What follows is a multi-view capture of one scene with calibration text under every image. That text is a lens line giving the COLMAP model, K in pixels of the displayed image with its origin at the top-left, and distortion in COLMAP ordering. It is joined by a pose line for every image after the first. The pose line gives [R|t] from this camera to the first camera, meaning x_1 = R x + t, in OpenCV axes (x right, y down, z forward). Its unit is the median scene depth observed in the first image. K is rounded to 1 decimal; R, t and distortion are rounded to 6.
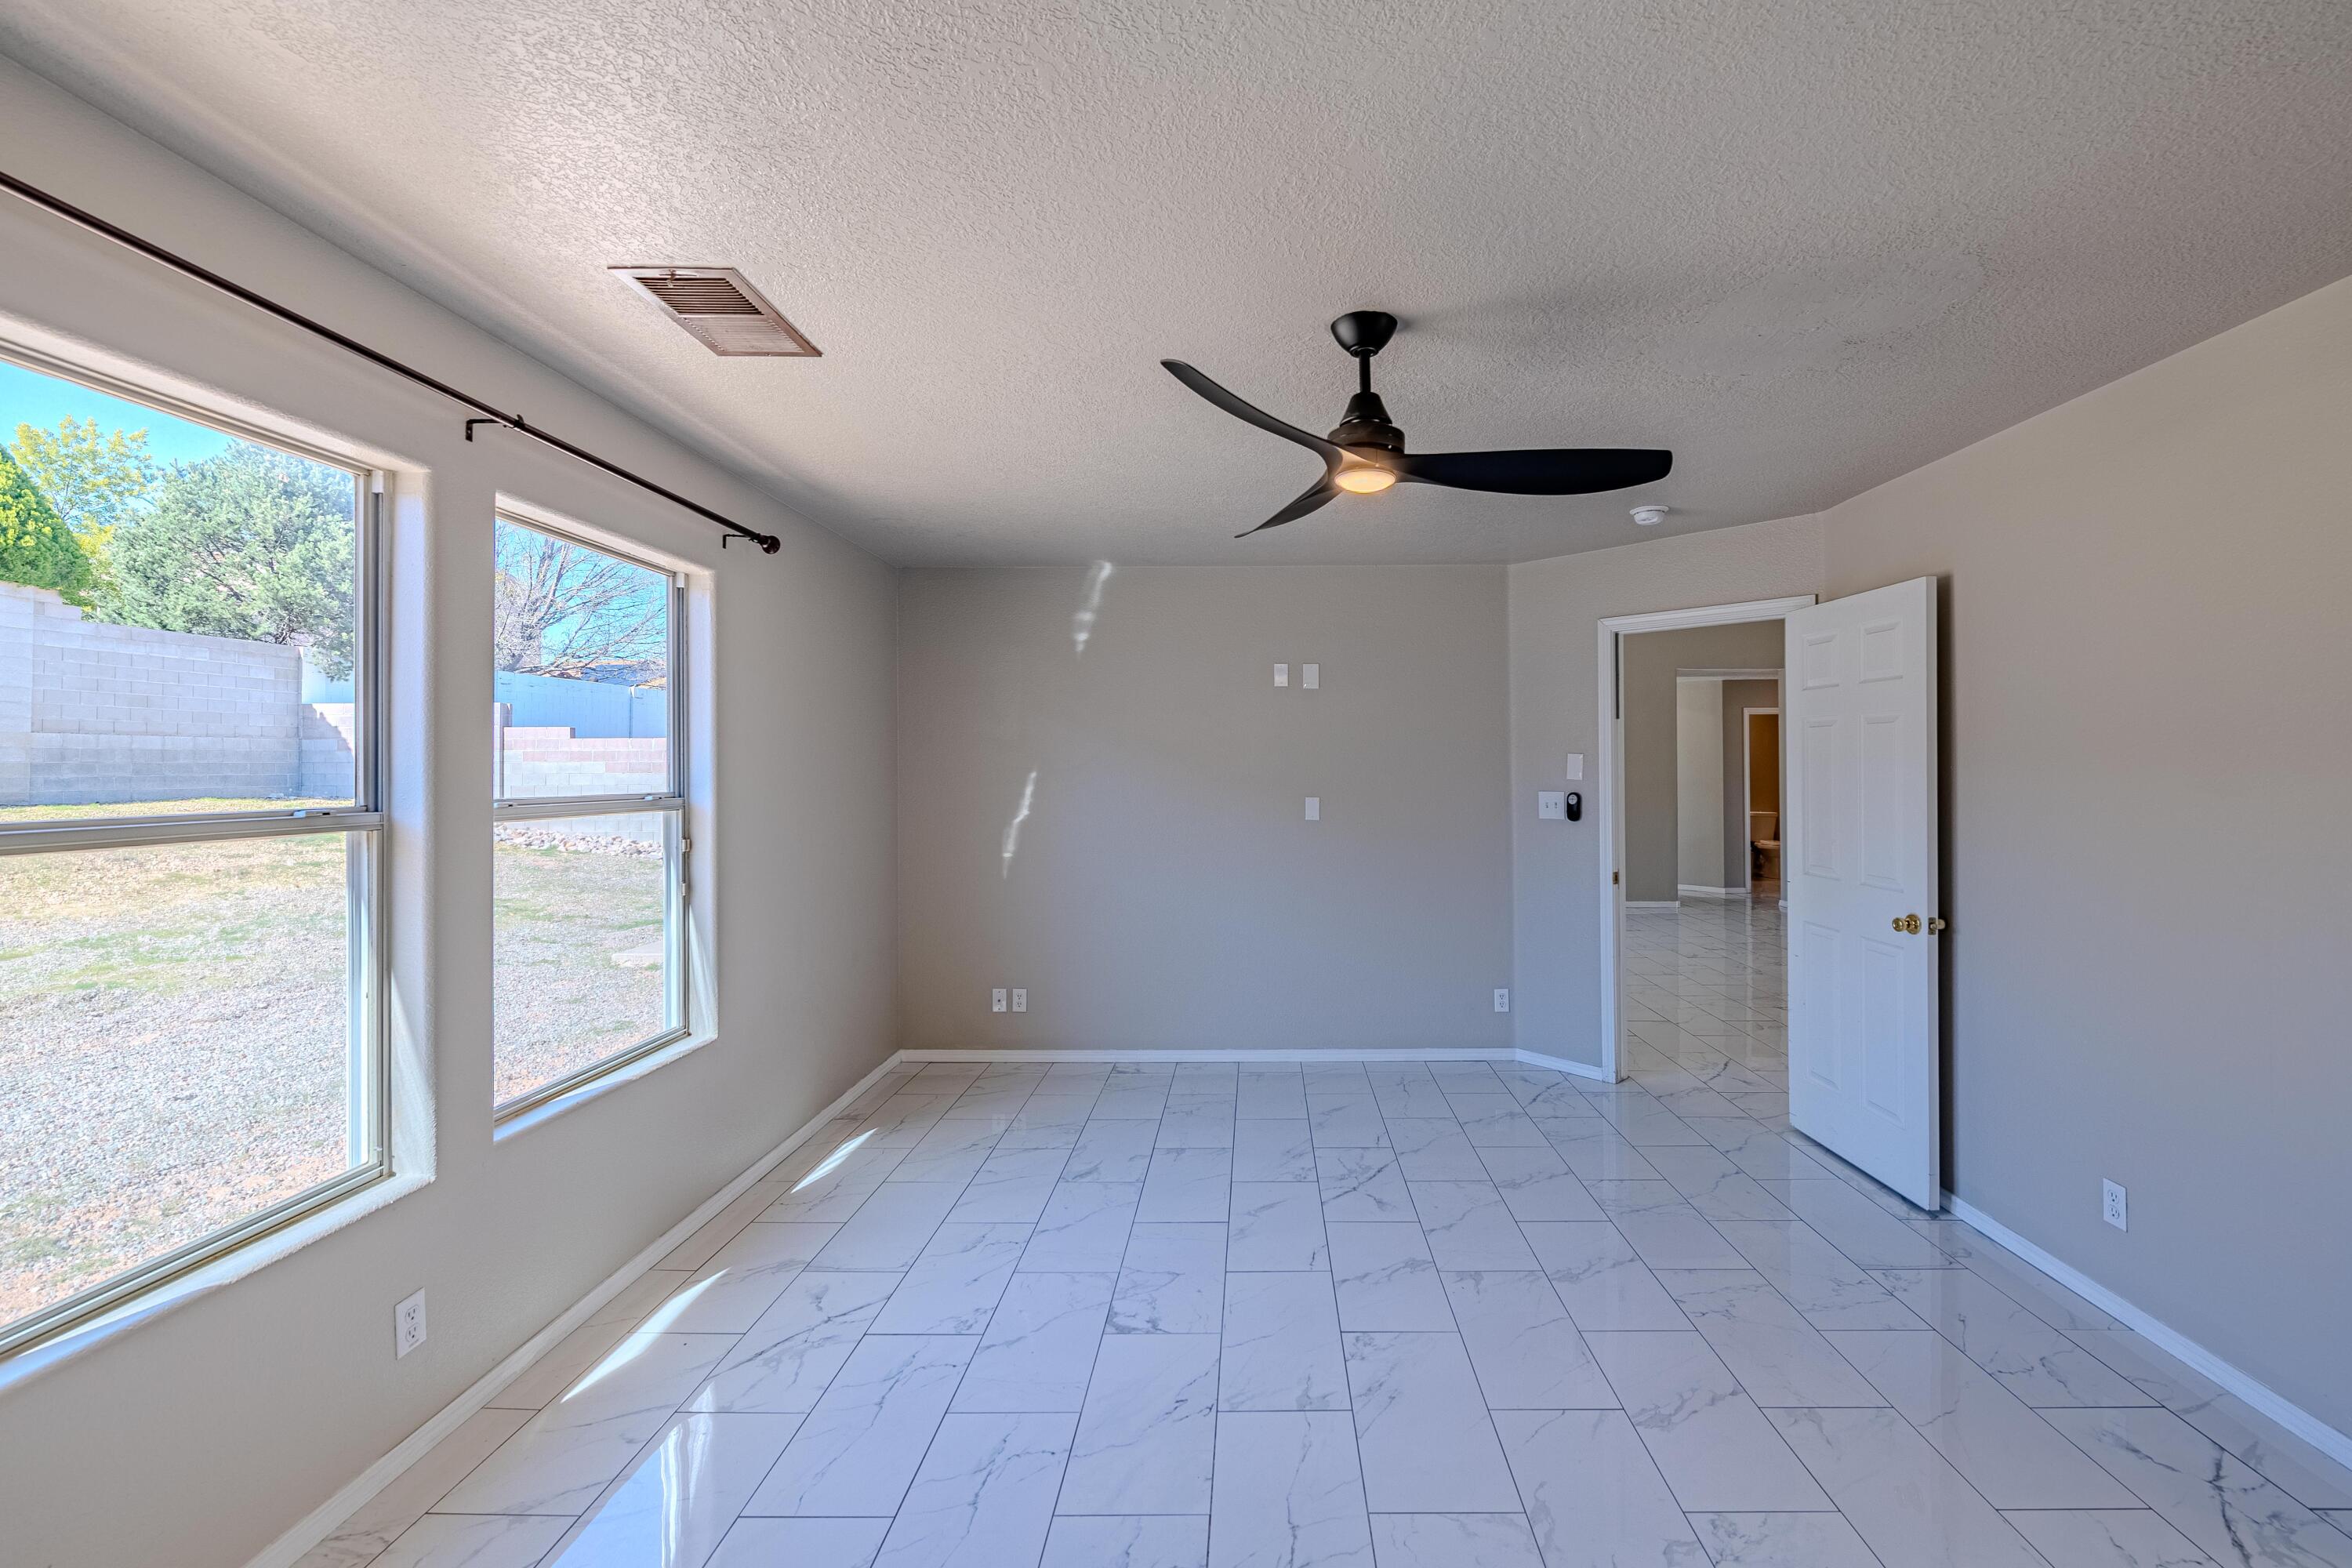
lens RADIAL K [[959.1, 0, 1245.4], [0, 959.1, 772.8], [0, 0, 1]] dist [0.000979, -0.002515]
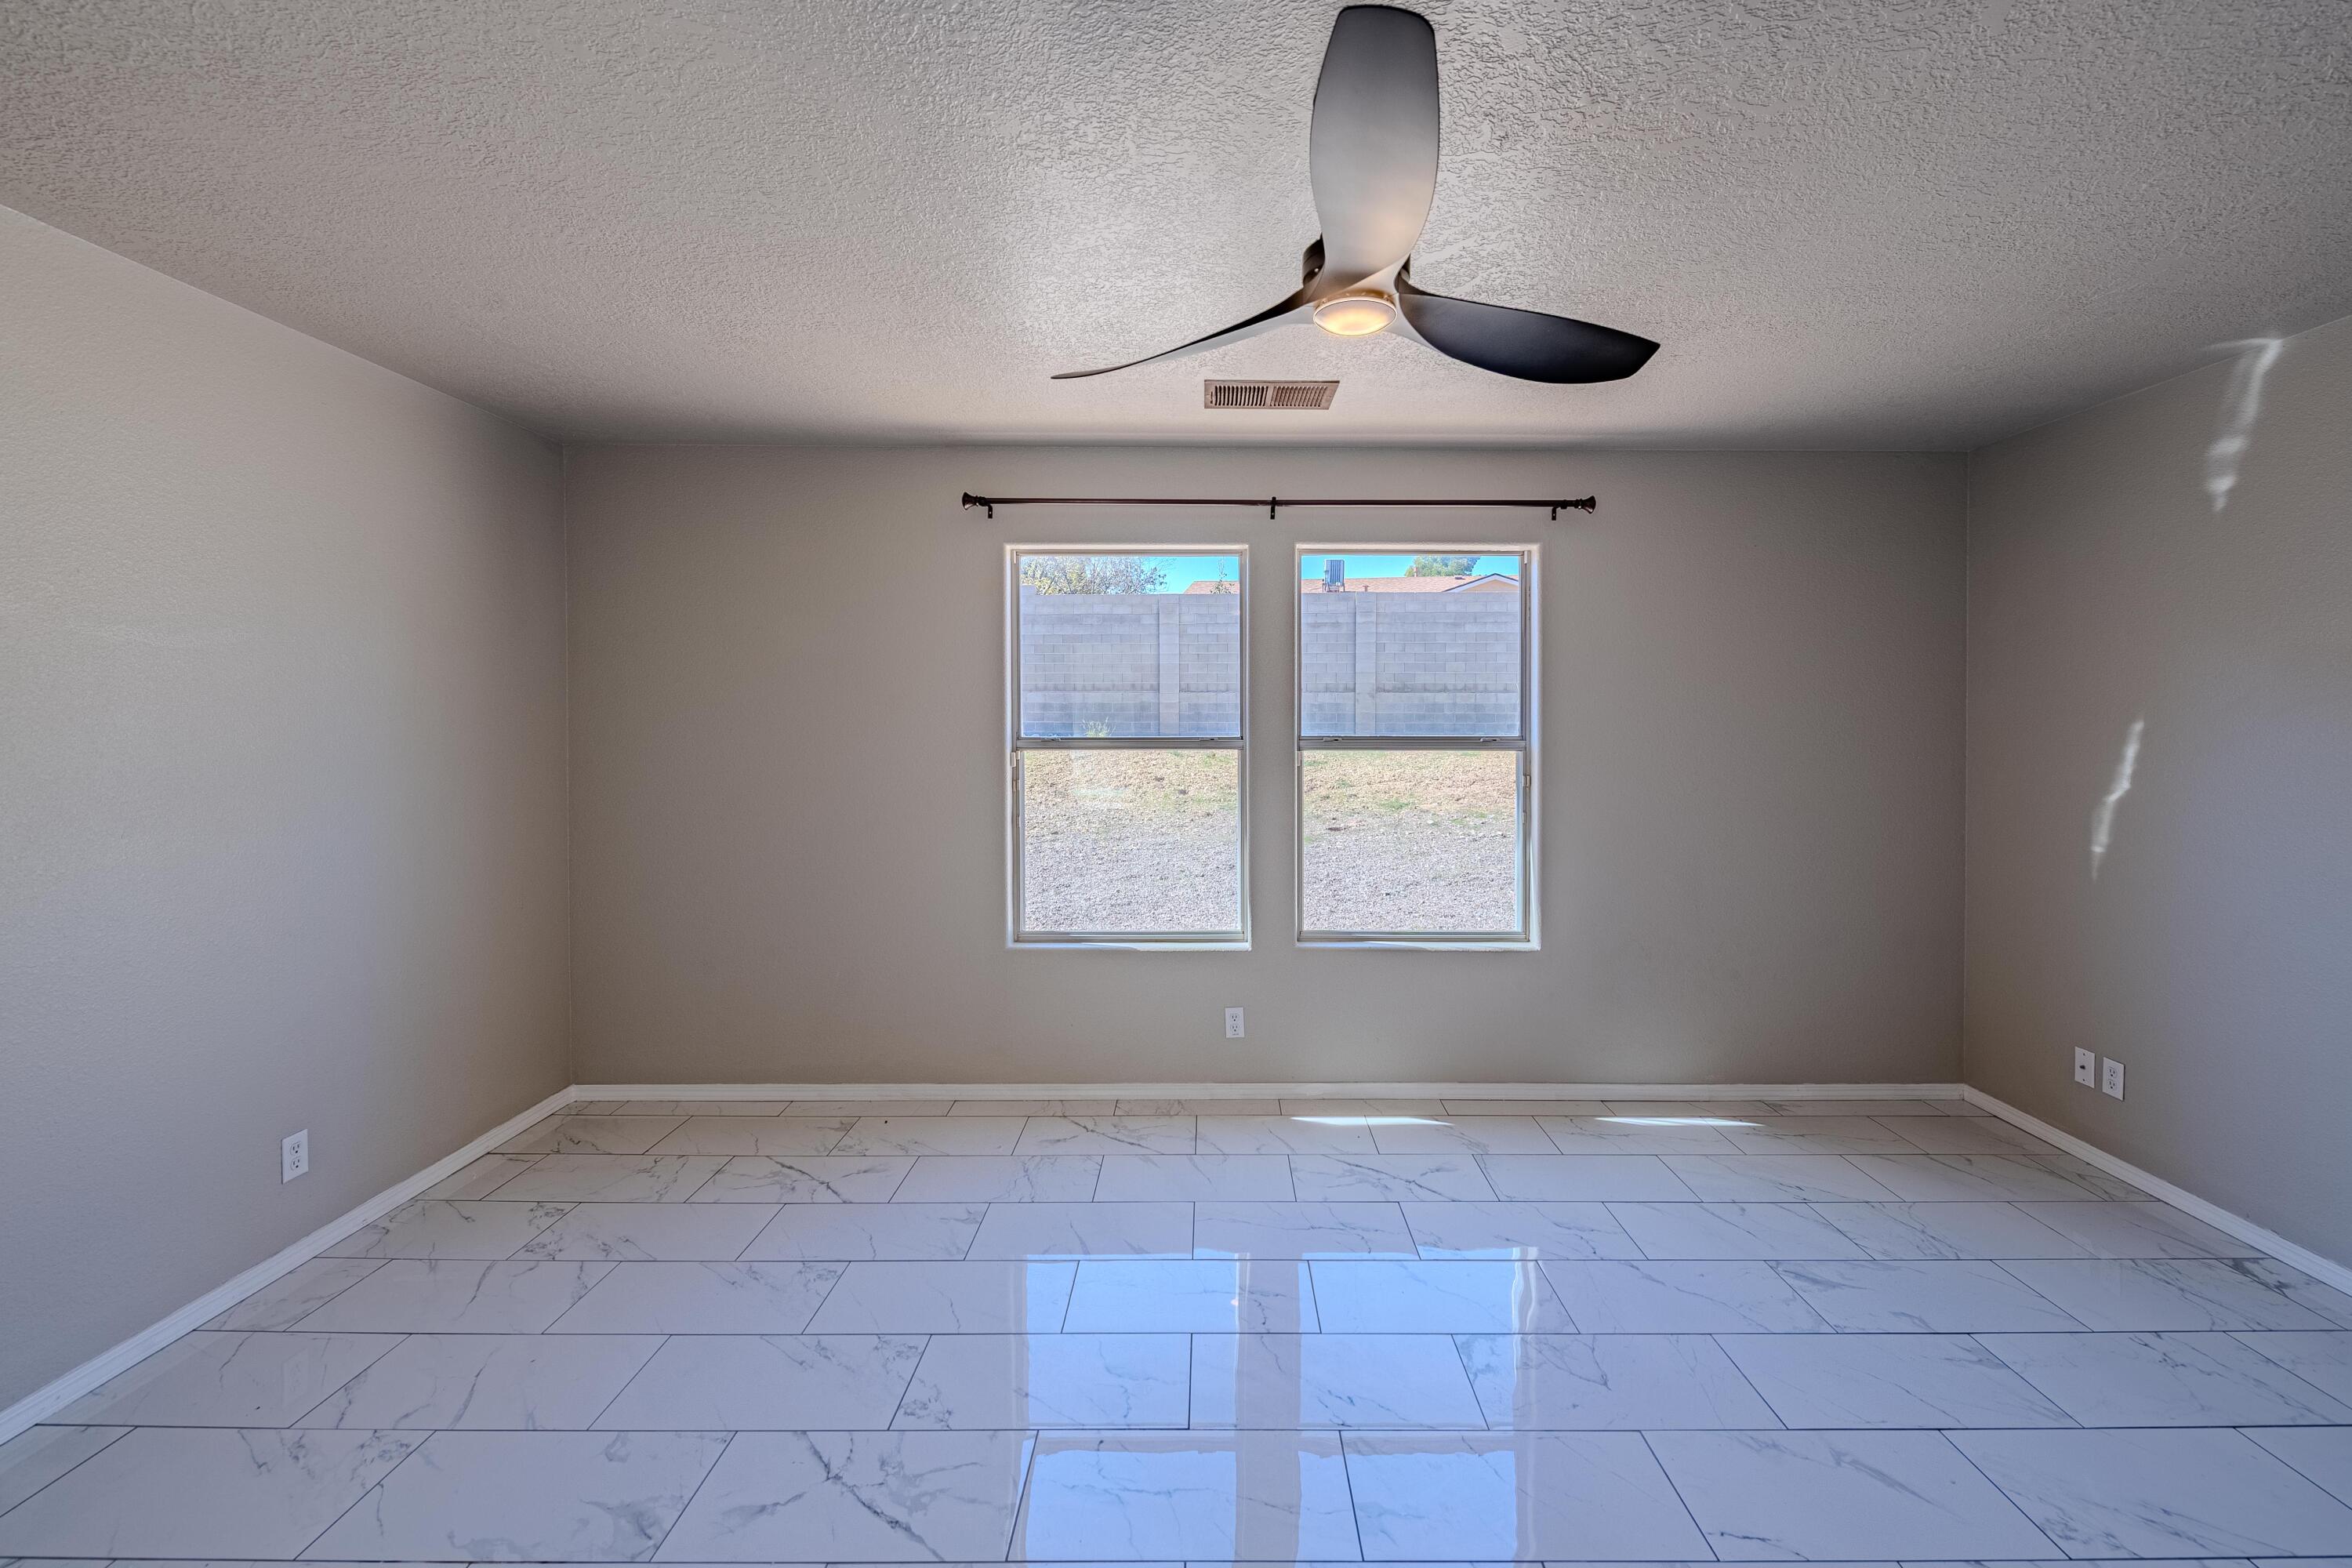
lens RADIAL K [[959.1, 0, 1230.6], [0, 959.1, 745.0], [0, 0, 1]] dist [0.000979, -0.002515]
pose [[0.022771, 0.031572, -0.999242, 0.488057], [-0.005967, 0.999488, 0.031443, -0.002273], [0.999723, 0.005247, 0.022948, 0.504095]]
